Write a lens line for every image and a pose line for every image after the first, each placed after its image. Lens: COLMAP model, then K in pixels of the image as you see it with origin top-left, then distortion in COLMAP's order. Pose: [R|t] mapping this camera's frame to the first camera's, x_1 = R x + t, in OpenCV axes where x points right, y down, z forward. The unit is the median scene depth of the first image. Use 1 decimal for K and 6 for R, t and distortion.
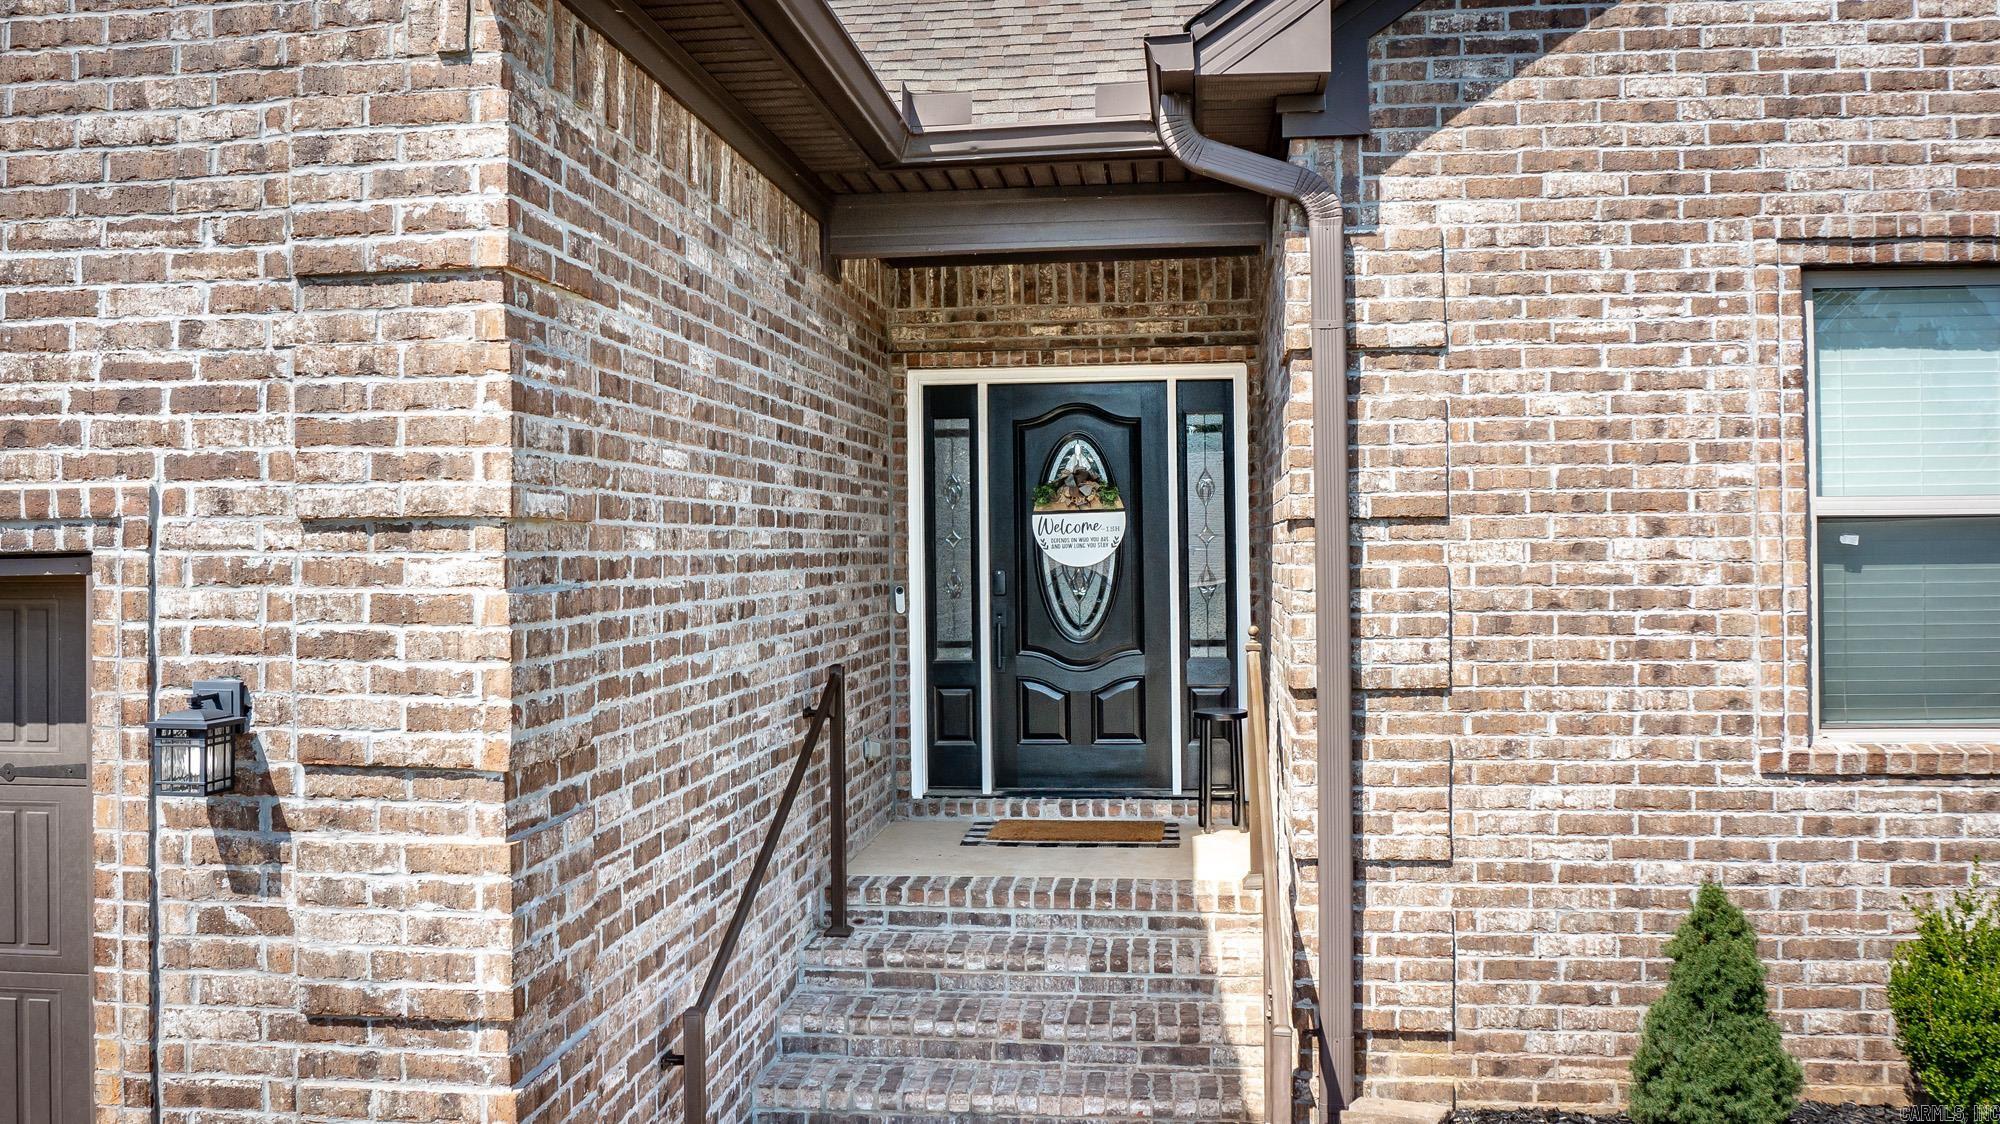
lens RADIAL K [[1688.1, 0, 1013.7], [0, 1688.1, 522.4], [0, 0, 1]] dist [-0.044784, -0.000591]
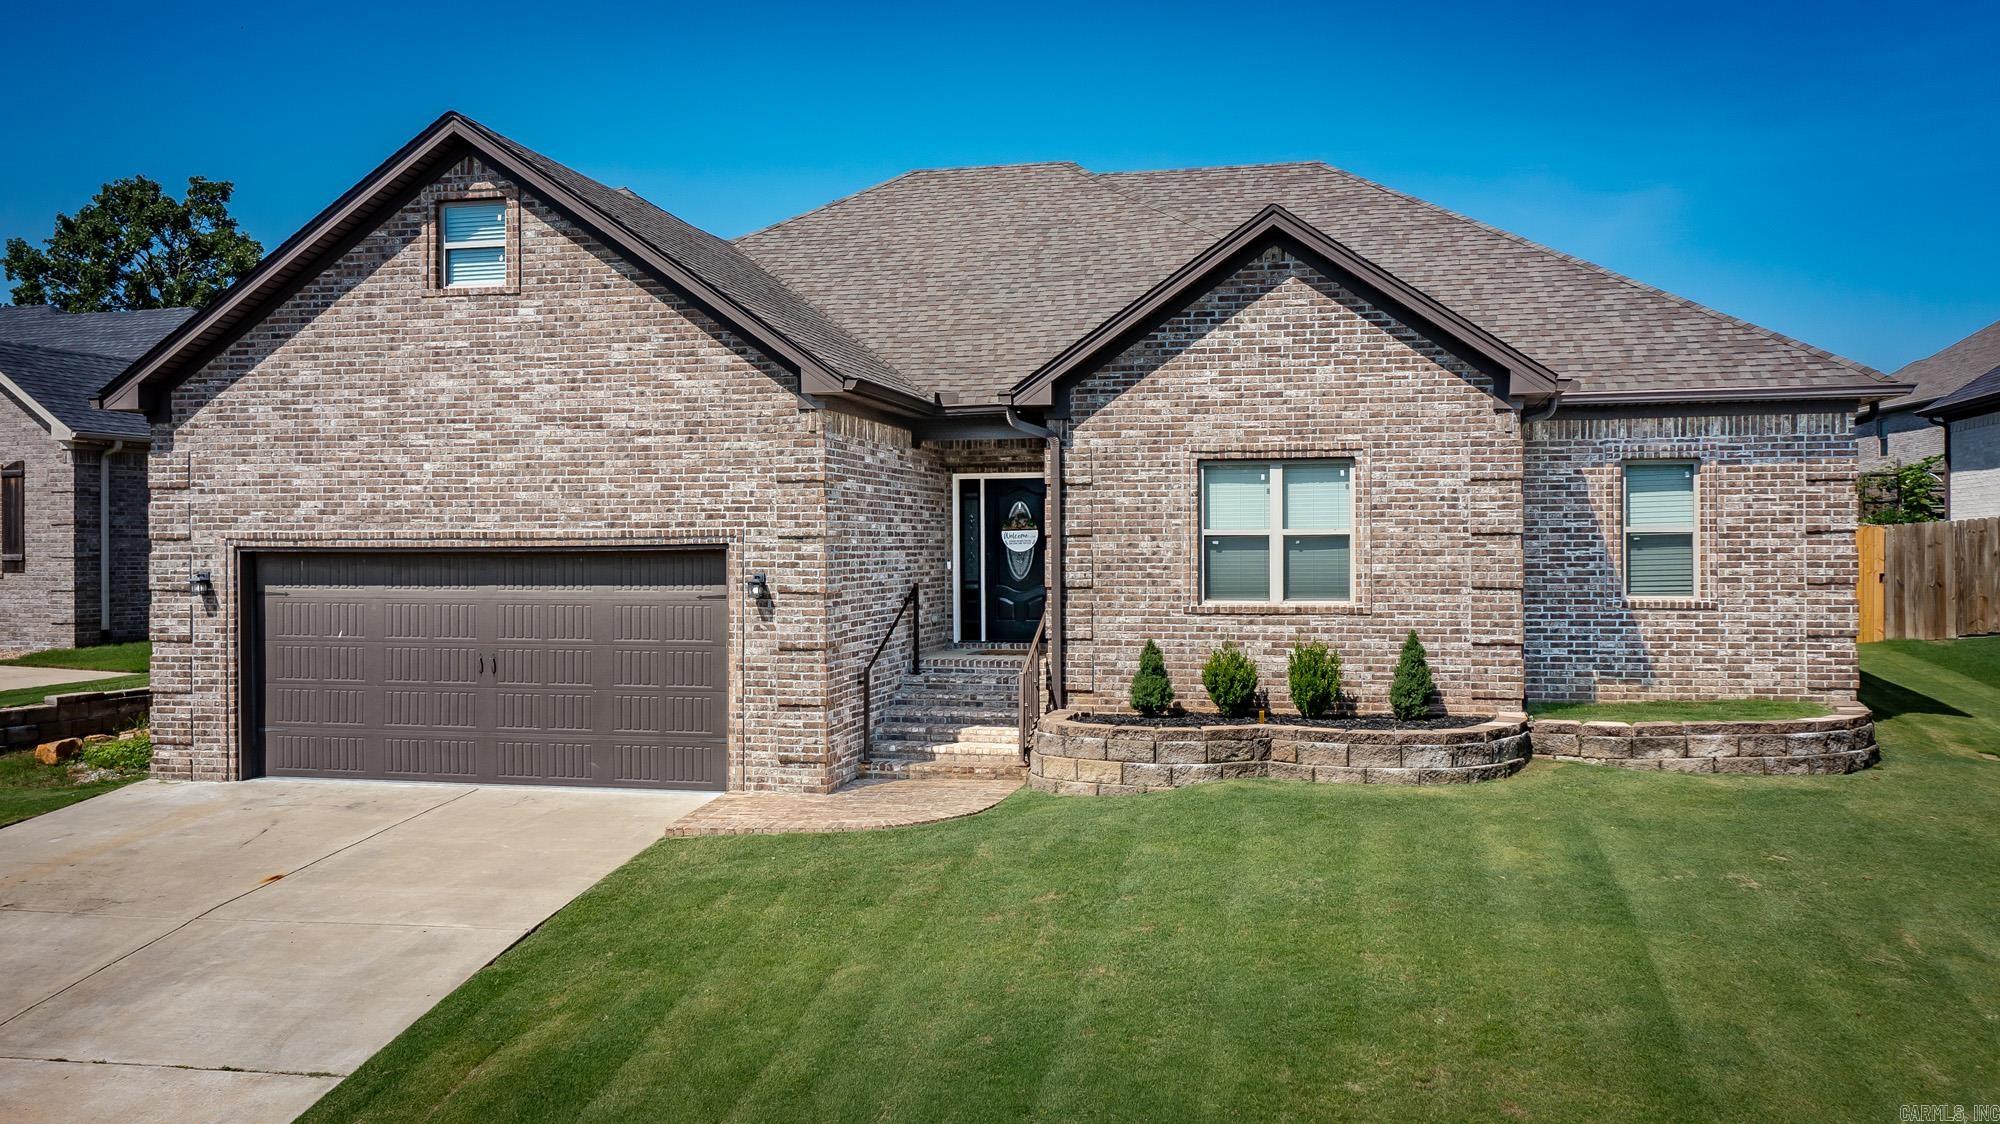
lens RADIAL K [[1614.6, 0, 1004.0], [0, 1614.6, 550.0], [0, 0, 1]] dist [0.010192, 0.010002]
pose [[0.993876, 0.005089, -0.110384, 0.442680], [-0.003100, 0.999830, 0.018183, -0.031244], [0.110458, -0.017730, 0.993723, -2.202061]]
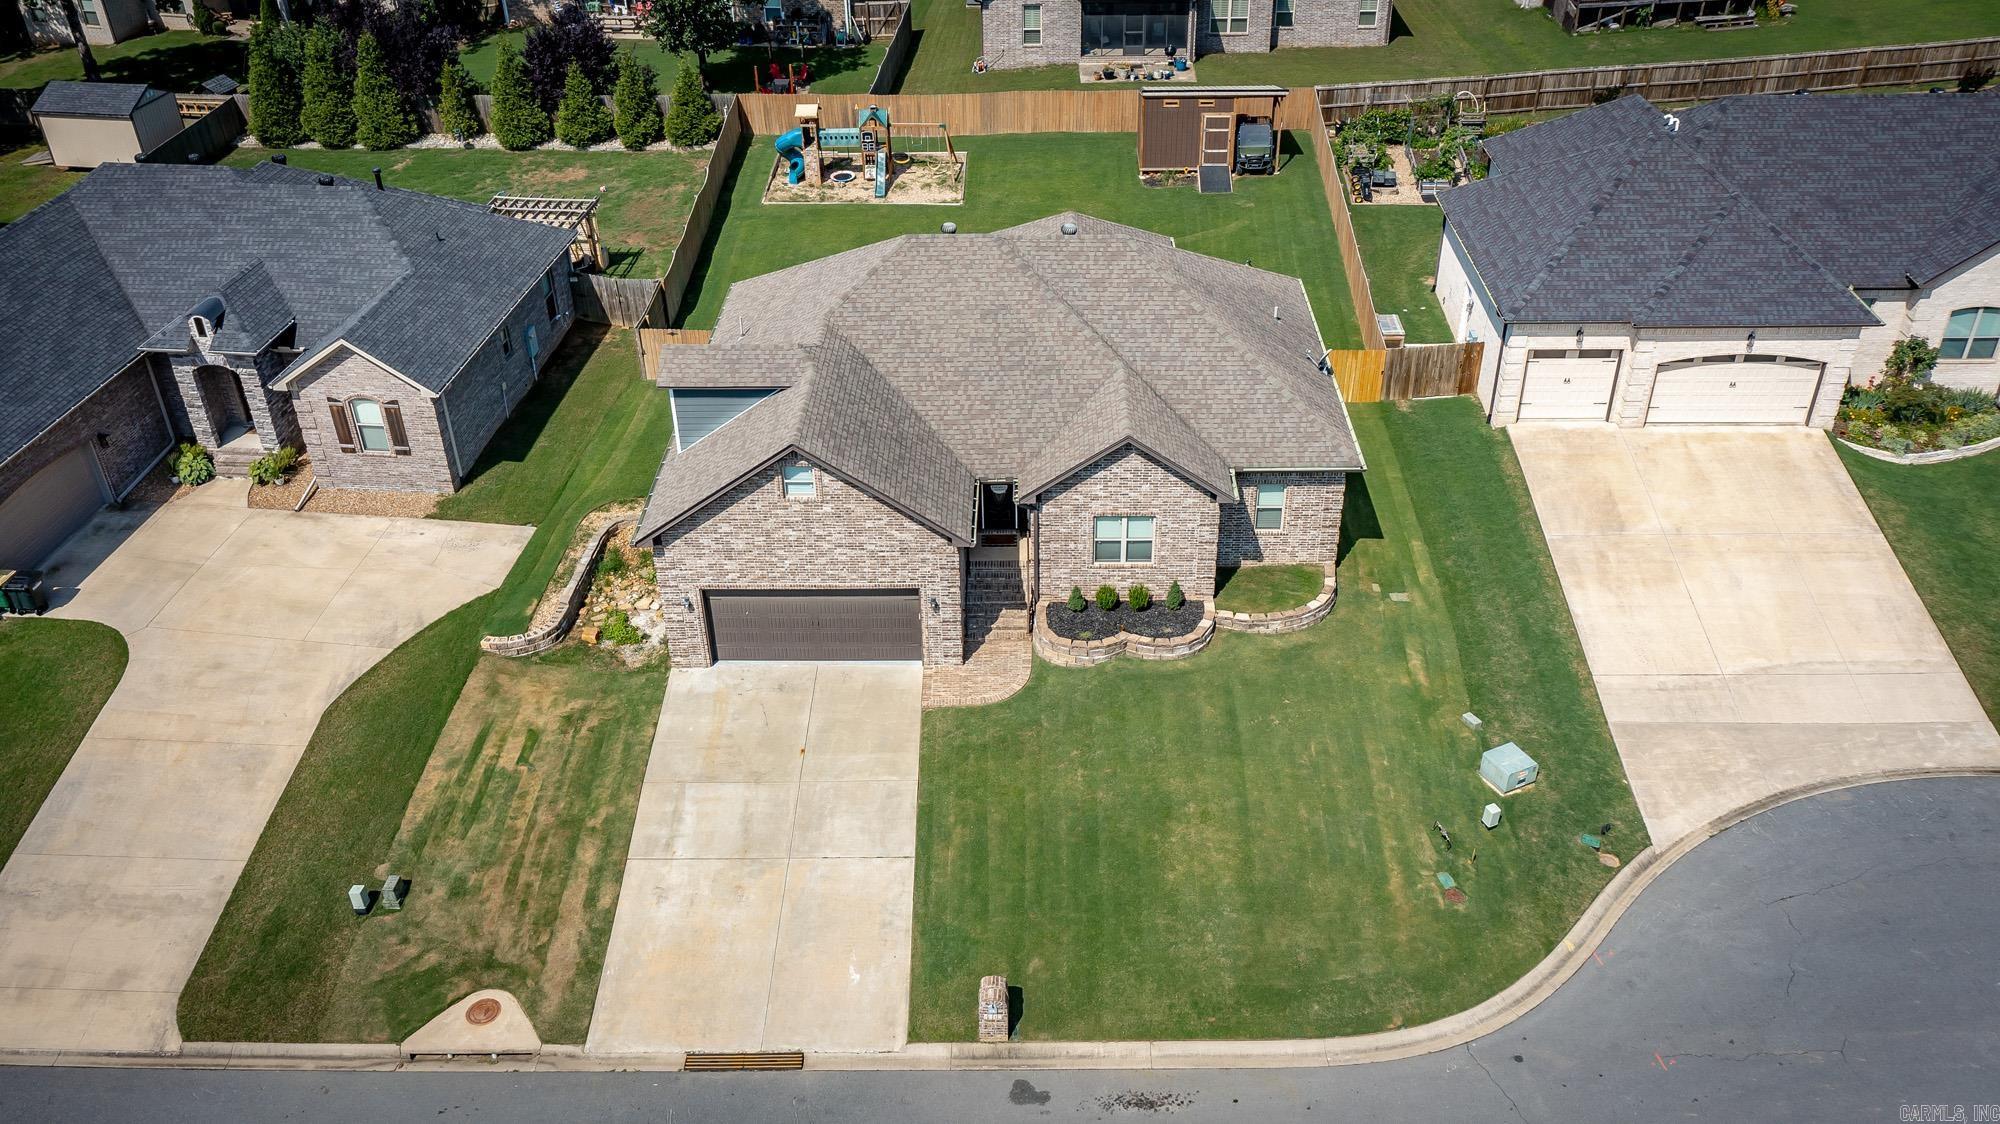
lens RADIAL K [[1614.6, 0, 1008.3], [0, 1614.6, 552.1], [0, 0, 1]] dist [0.010192, 0.010002]
pose [[0.995233, -0.056170, 0.079727, -0.576982], [0.001734, 0.827552, 0.561387, -4.408584], [-0.097512, -0.558573, 0.823704, -5.517046]]
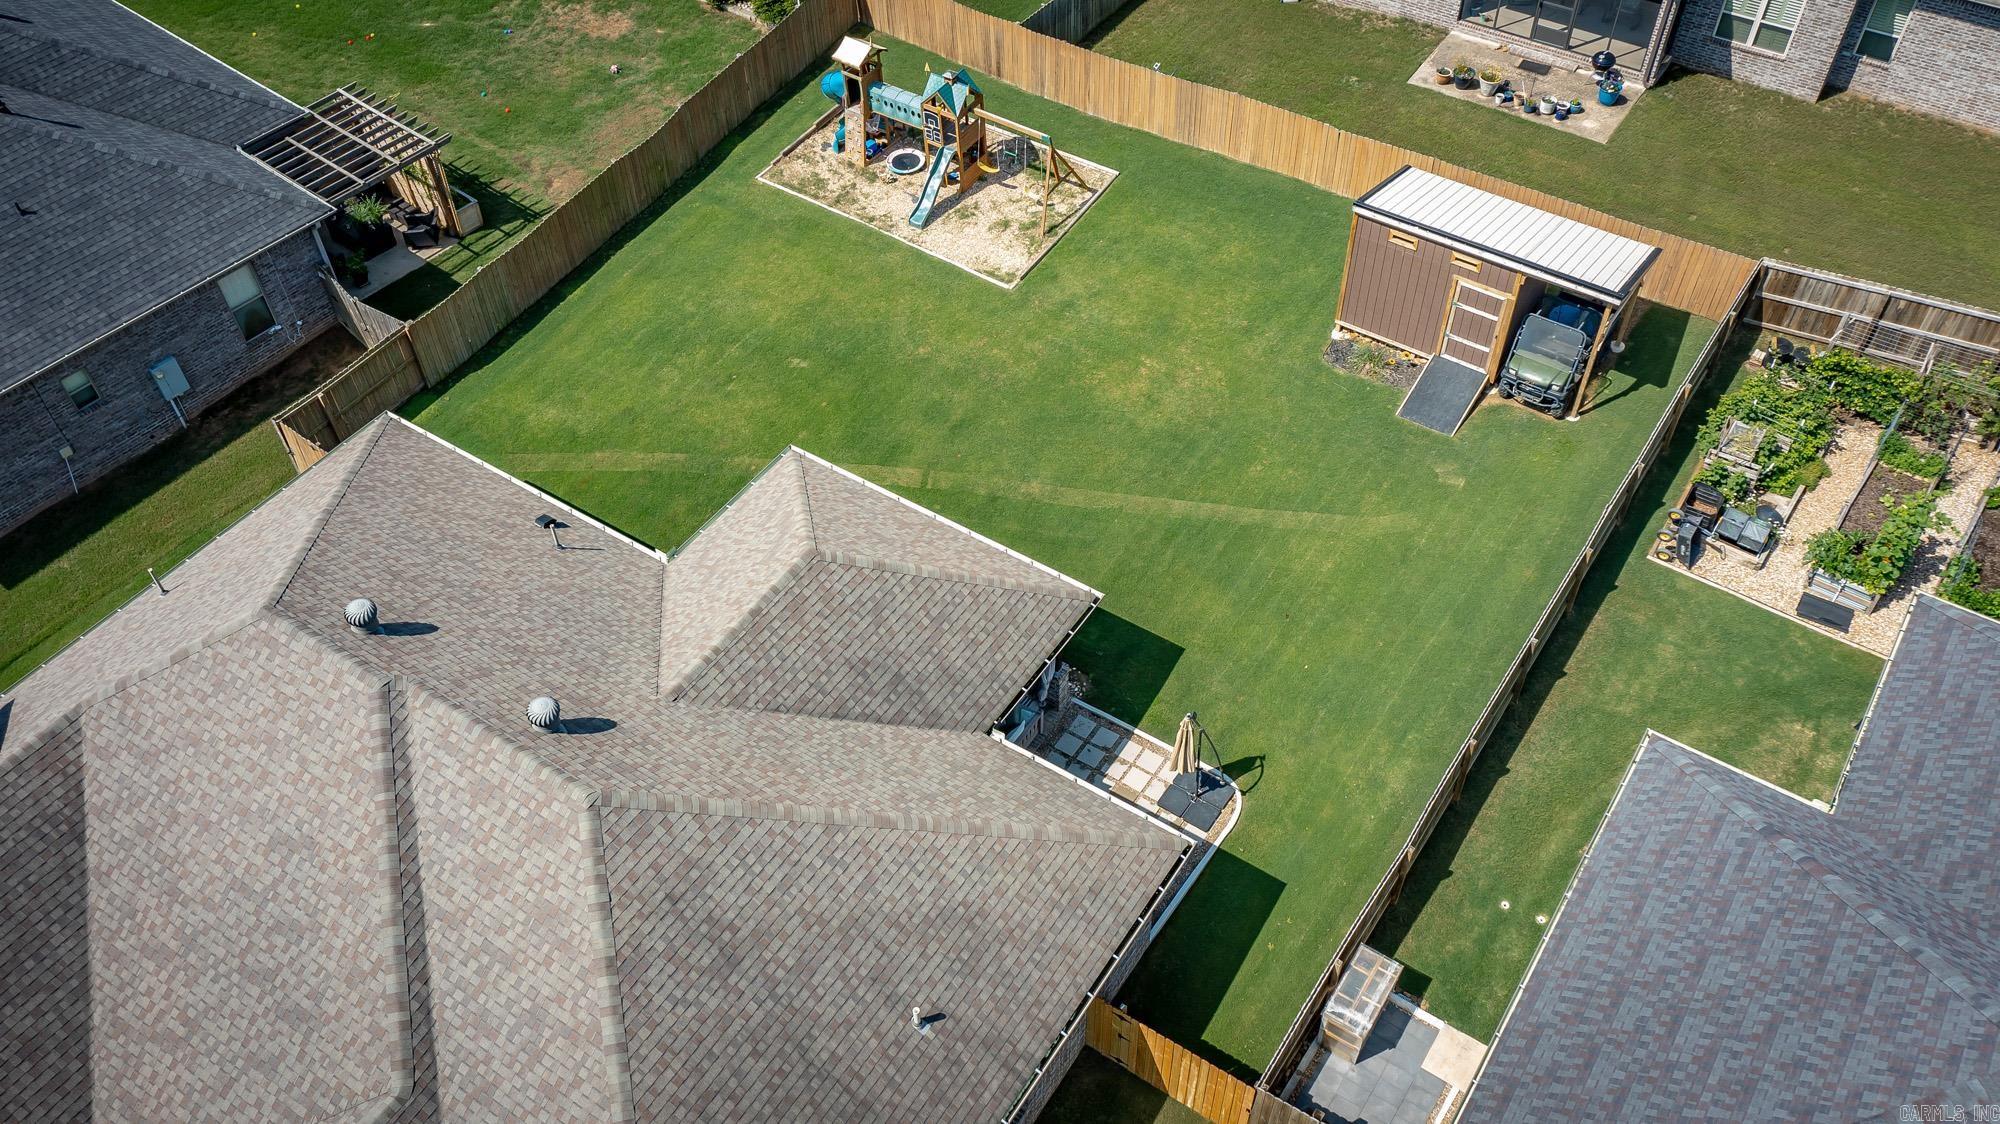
lens RADIAL K [[1614.6, 0, 1007.9], [0, 1614.6, 553.7], [0, 0, 1]] dist [0.010192, 0.010002]
pose [[0.889170, 0.334026, -0.312736, 2.784528], [0.017205, 0.658571, 0.752322, -4.404913], [0.457254, -0.674322, 0.579835, 0.896545]]
